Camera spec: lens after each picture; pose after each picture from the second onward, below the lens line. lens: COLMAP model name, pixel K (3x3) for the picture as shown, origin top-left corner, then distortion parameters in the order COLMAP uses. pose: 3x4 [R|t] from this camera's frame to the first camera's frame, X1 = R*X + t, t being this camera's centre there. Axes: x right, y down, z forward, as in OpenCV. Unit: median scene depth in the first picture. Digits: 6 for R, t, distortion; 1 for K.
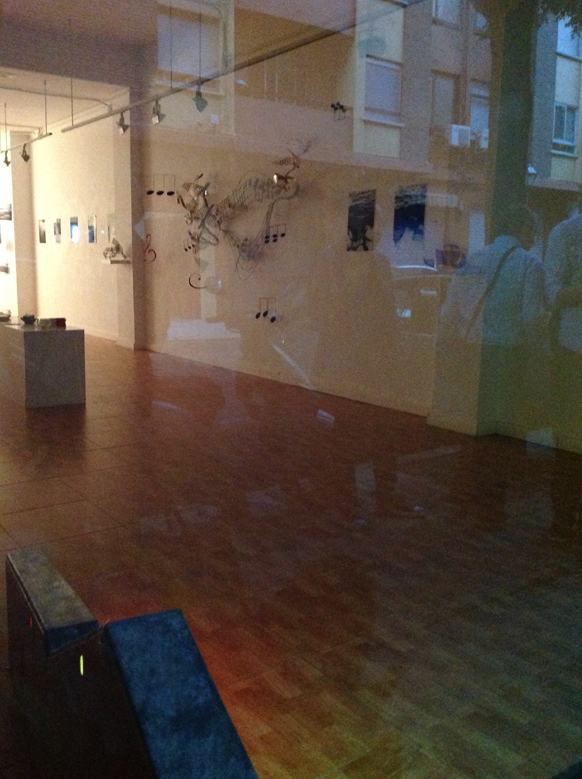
lens RADIAL K [[784.4, 0, 291.0], [0, 784.4, 389.5], [0, 0, 1]] dist [0.007116, 0.000419]
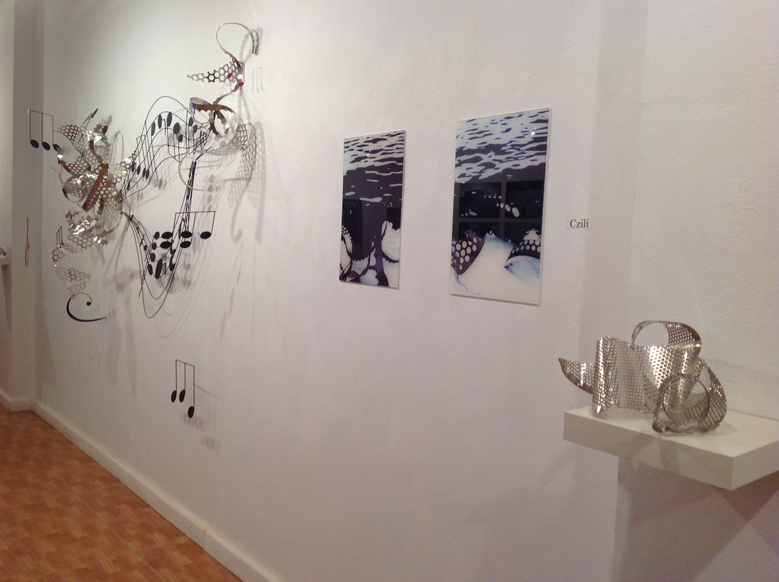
lens RADIAL K [[758.9, 0, 389.5], [0, 758.9, 291.0], [0, 0, 1]] dist [0.005439, -0.006965]
pose [[0.999037, 0.008170, 0.043117, 0.081857], [-0.004989, 0.997292, -0.073380, -0.145006], [-0.043599, 0.073094, 0.996372, 0.617057]]
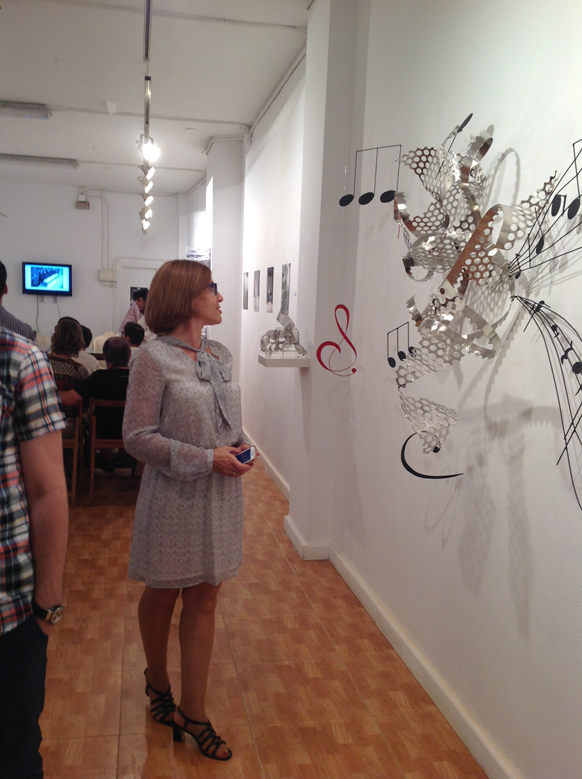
lens RADIAL K [[784.4, 0, 291.0], [0, 784.4, 389.5], [0, 0, 1]] dist [0.007116, 0.000419]
pose [[0.909933, 0.046616, -0.412128, -0.051898], [-0.070122, 0.996650, -0.042090, -0.189989], [0.408785, 0.067198, 0.910153, 0.880669]]
